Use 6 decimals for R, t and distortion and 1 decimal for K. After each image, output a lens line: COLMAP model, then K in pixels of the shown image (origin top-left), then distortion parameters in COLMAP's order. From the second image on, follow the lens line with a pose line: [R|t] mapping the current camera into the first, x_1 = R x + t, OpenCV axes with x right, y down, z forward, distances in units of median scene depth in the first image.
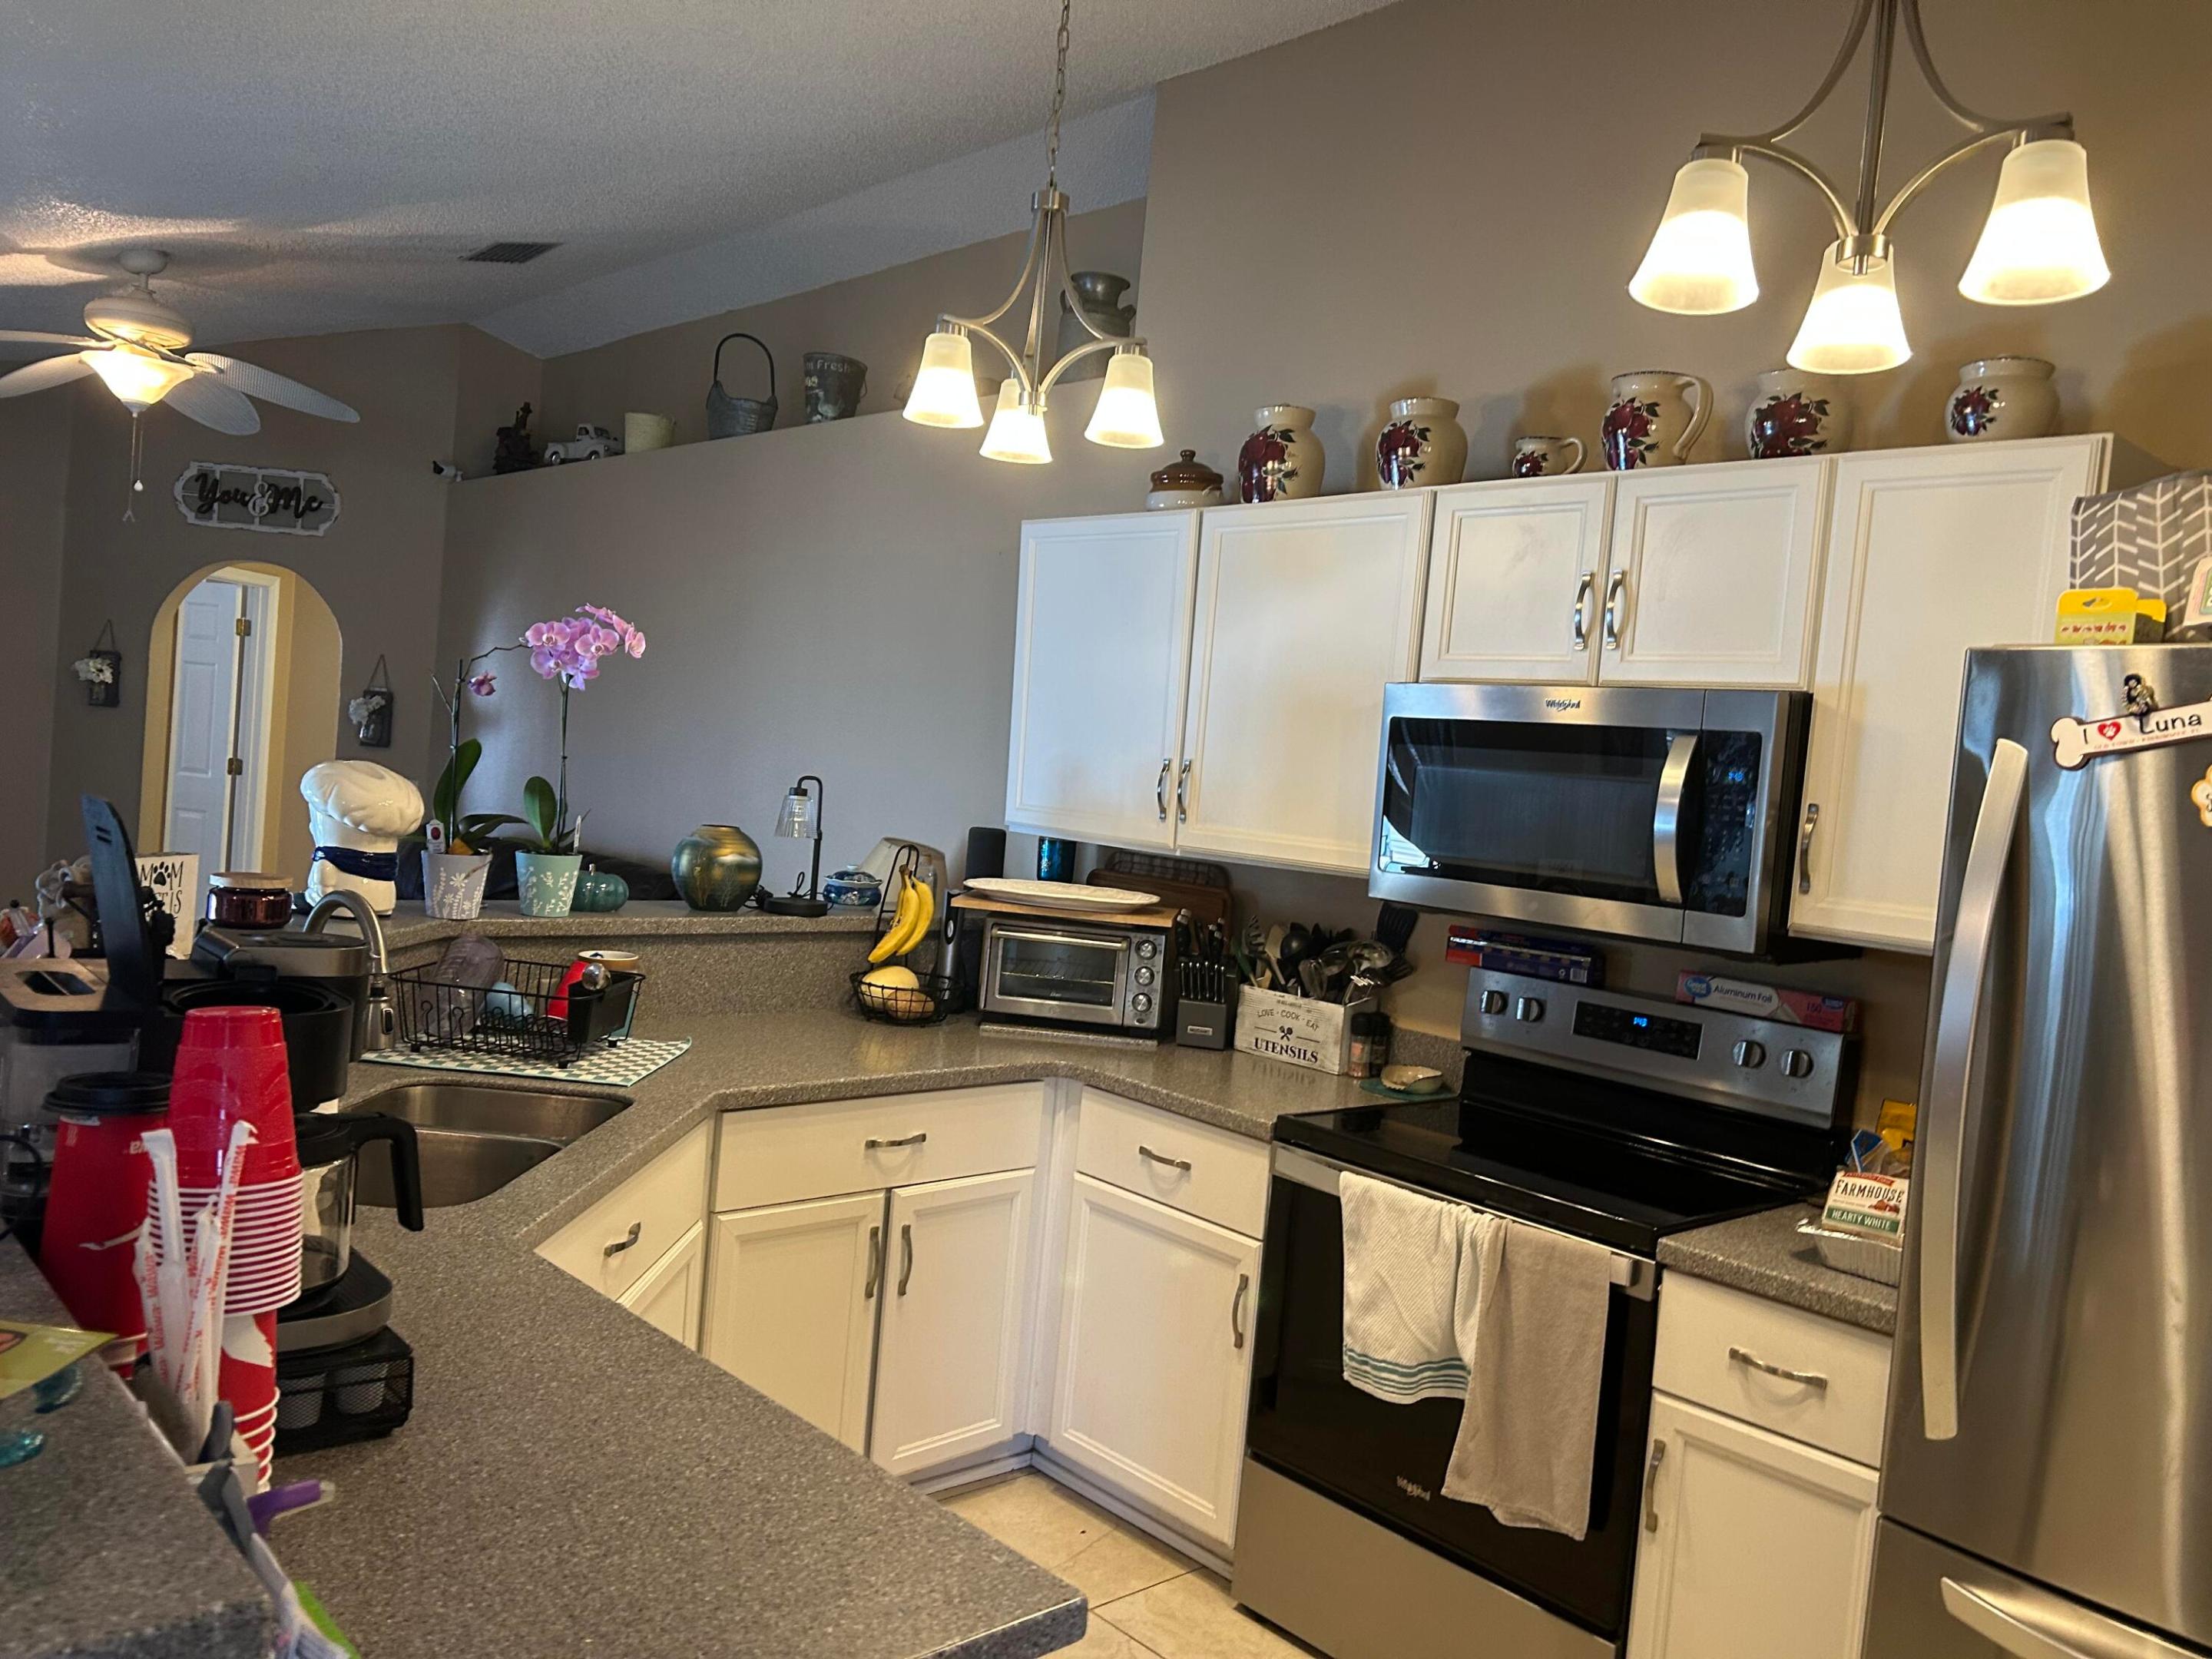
lens RADIAL K [[1677.4, 0, 1107.8], [0, 1677.4, 832.9], [0, 0, 1]] dist [0.013529, 0.002772]
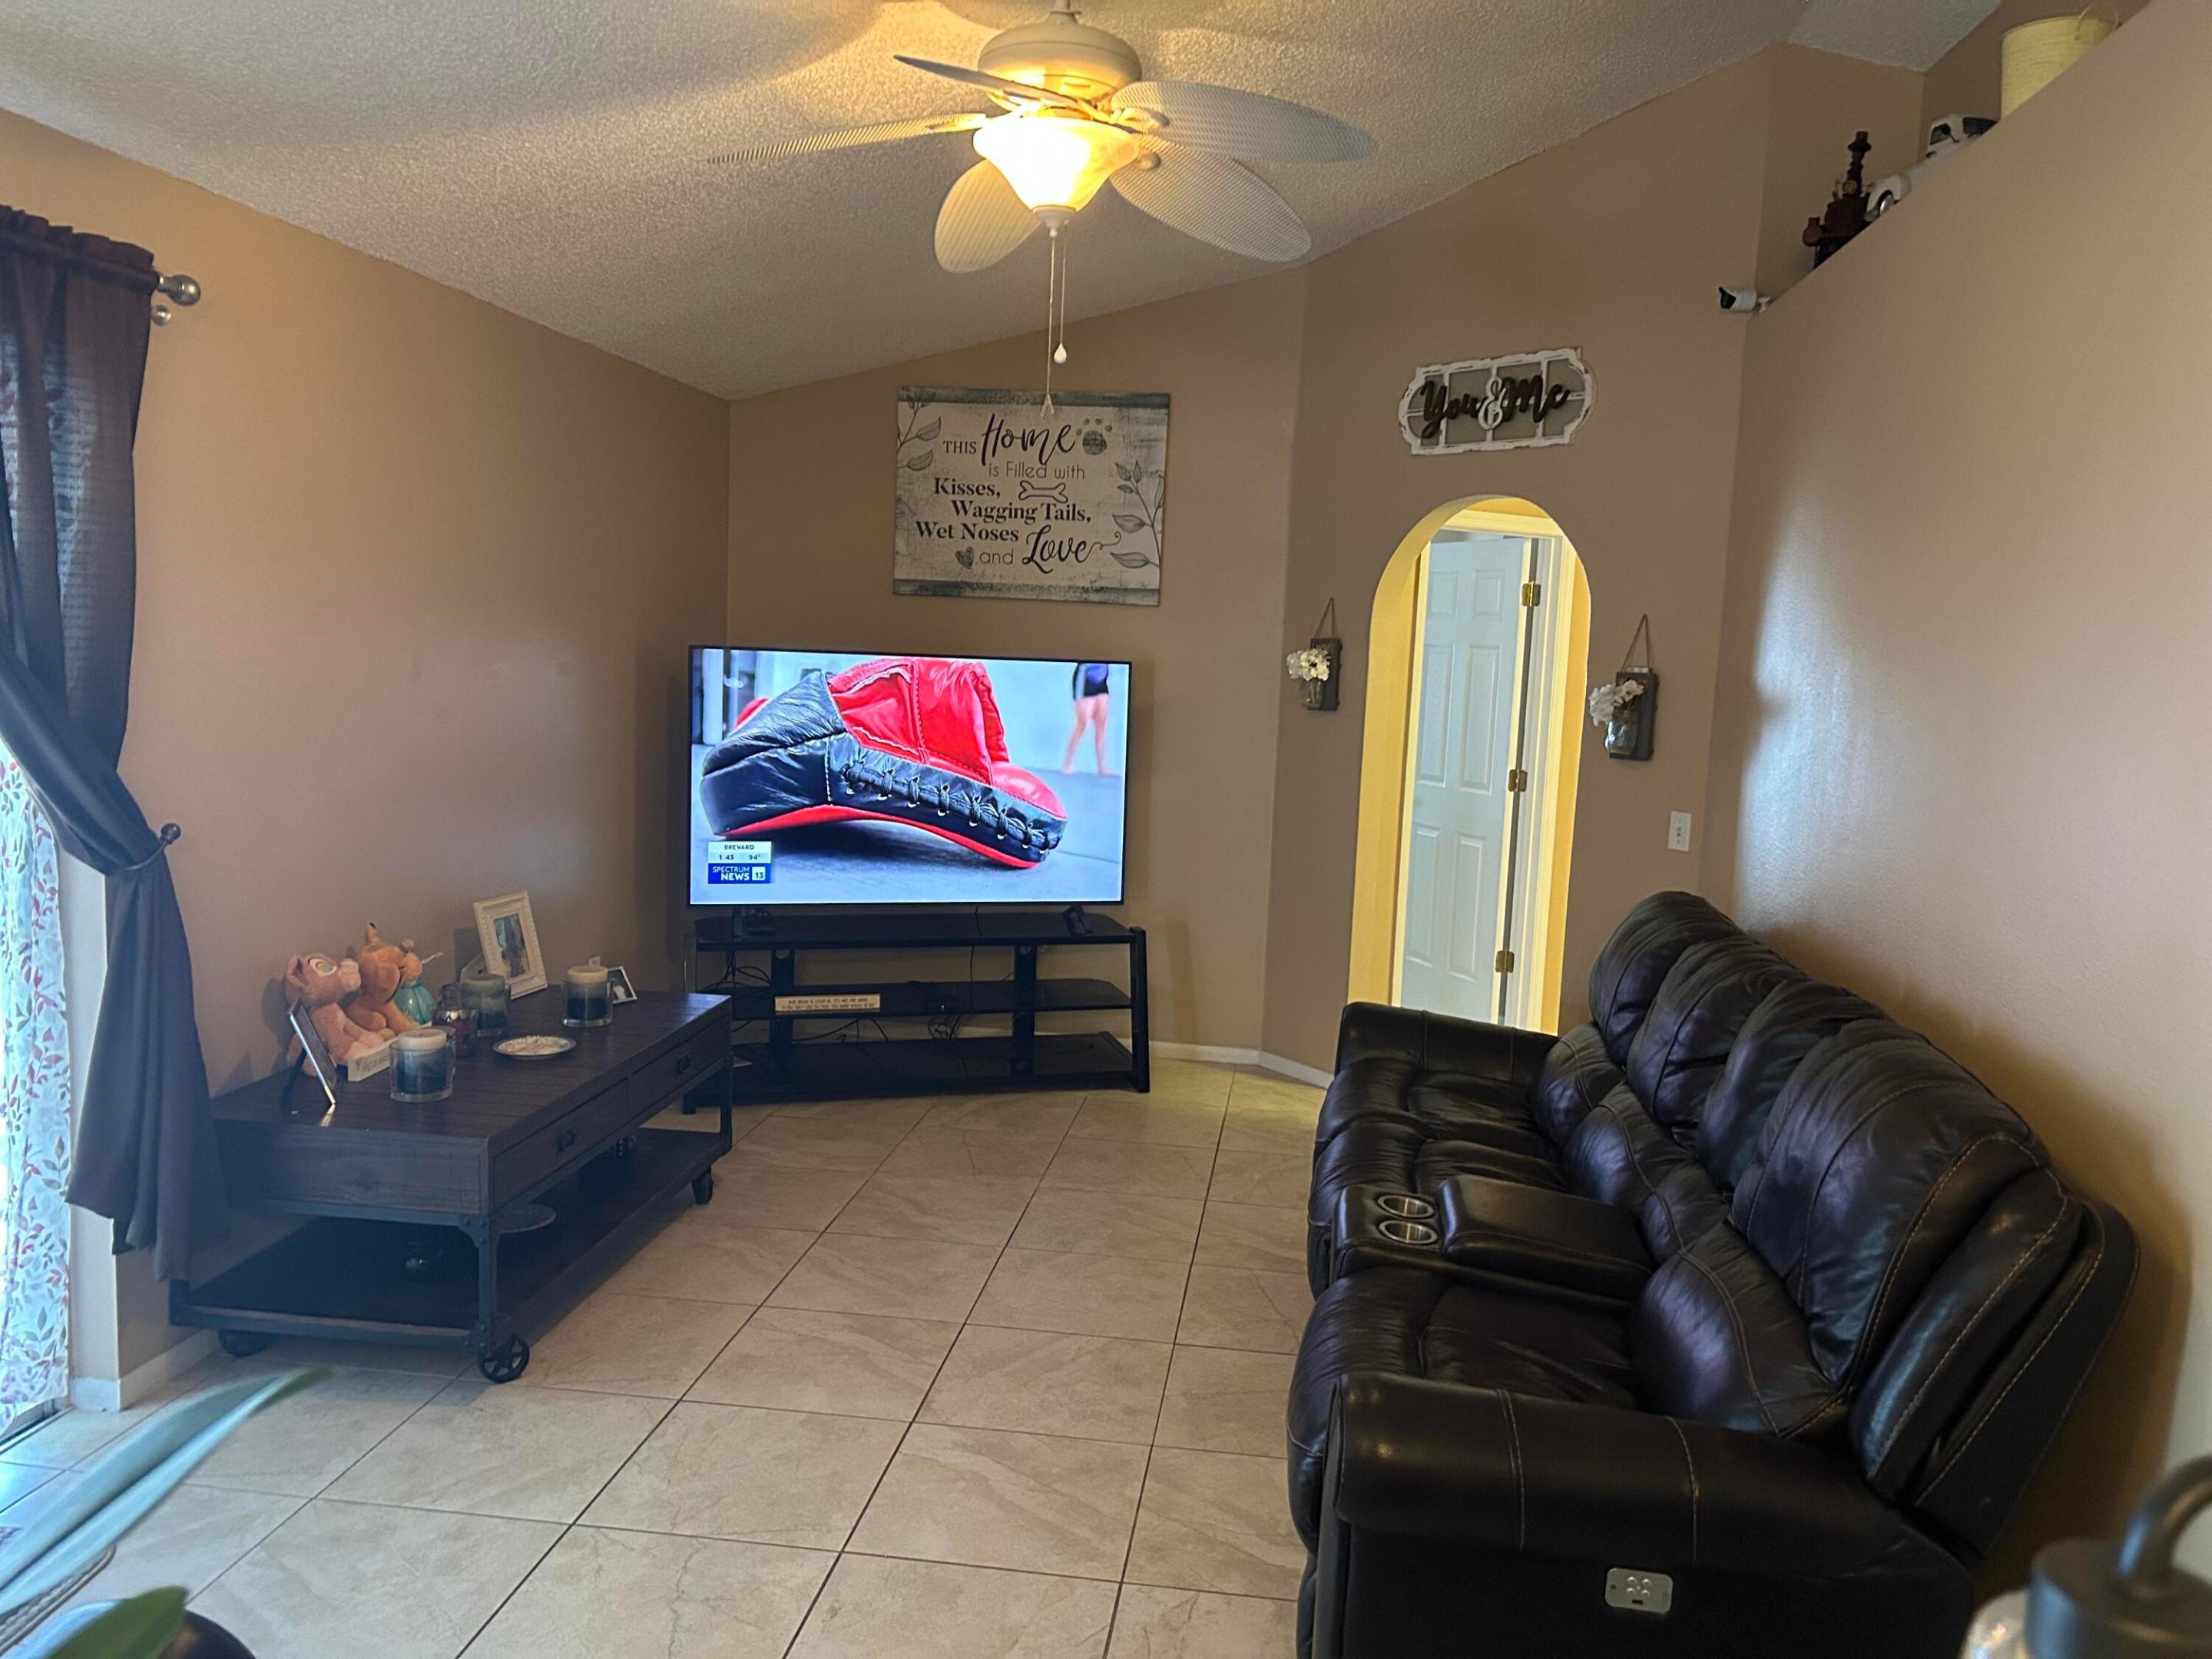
lens RADIAL K [[1677.4, 0, 1105.2], [0, 1677.4, 839.6], [0, 0, 1]] dist [0.013529, 0.002772]
pose [[0.649017, 0.024772, -0.760371, -0.076892], [-0.009474, 0.999655, 0.024481, -0.034213], [0.760715, -0.008685, 0.649028, 0.428671]]
